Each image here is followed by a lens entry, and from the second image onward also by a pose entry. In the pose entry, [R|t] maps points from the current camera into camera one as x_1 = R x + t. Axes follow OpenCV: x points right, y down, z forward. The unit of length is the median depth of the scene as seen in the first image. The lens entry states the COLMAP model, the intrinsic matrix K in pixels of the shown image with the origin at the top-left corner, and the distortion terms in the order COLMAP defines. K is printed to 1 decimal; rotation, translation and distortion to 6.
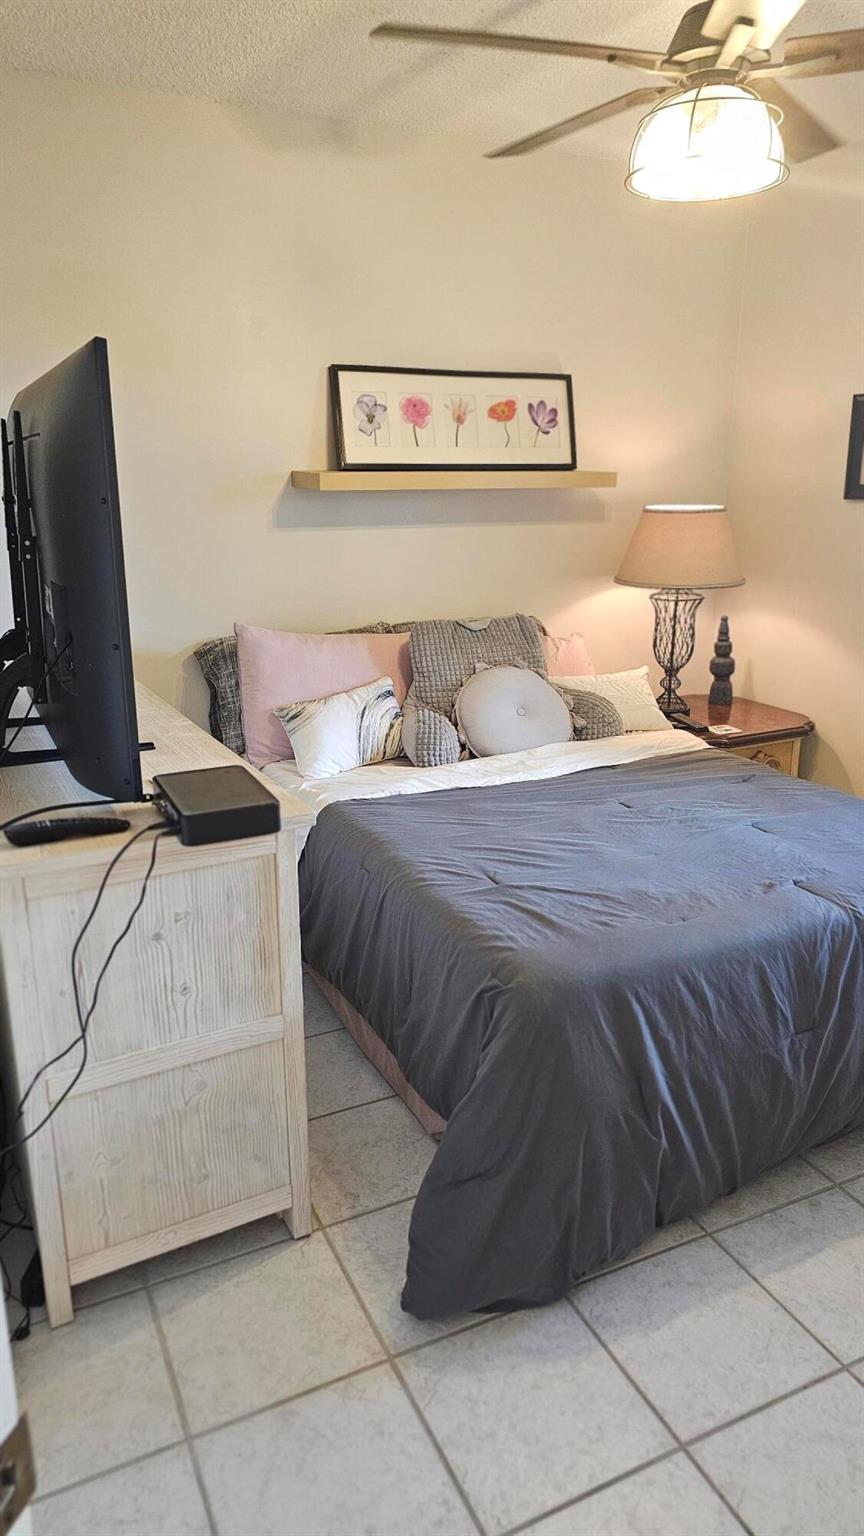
lens RADIAL K [[1021.0, 0, 426.4], [0, 1021.0, 768.9], [0, 0, 1]] dist [0.061895, -0.051527]
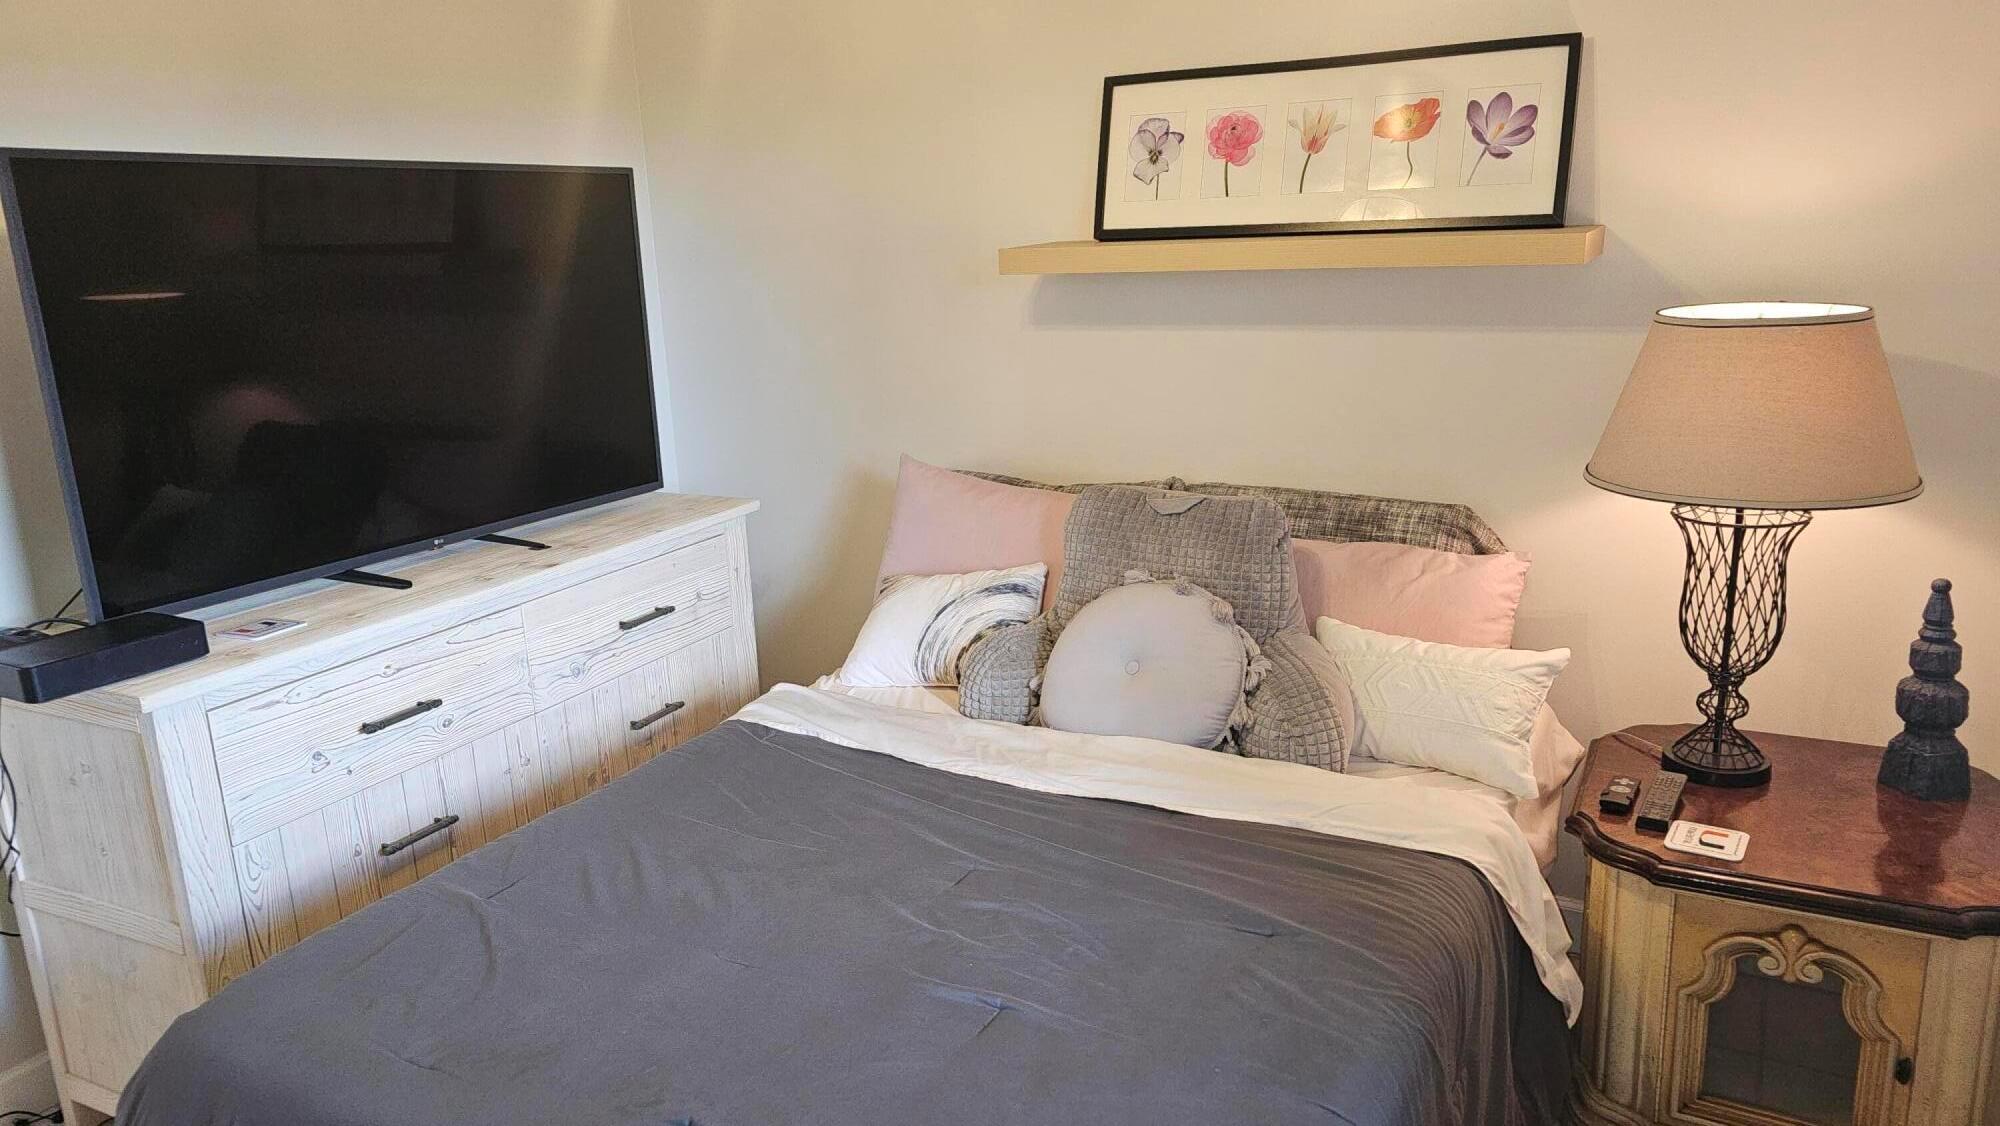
lens RADIAL K [[1329.5, 0, 999.9], [0, 1329.5, 559.0], [0, 0, 1]] dist [0.061895, -0.051527]
pose [[0.576277, 0.181821, -0.796772, 0.544885], [-0.201000, 0.976524, 0.077464, -0.136917], [0.792152, 0.115510, 0.599294, 0.438062]]
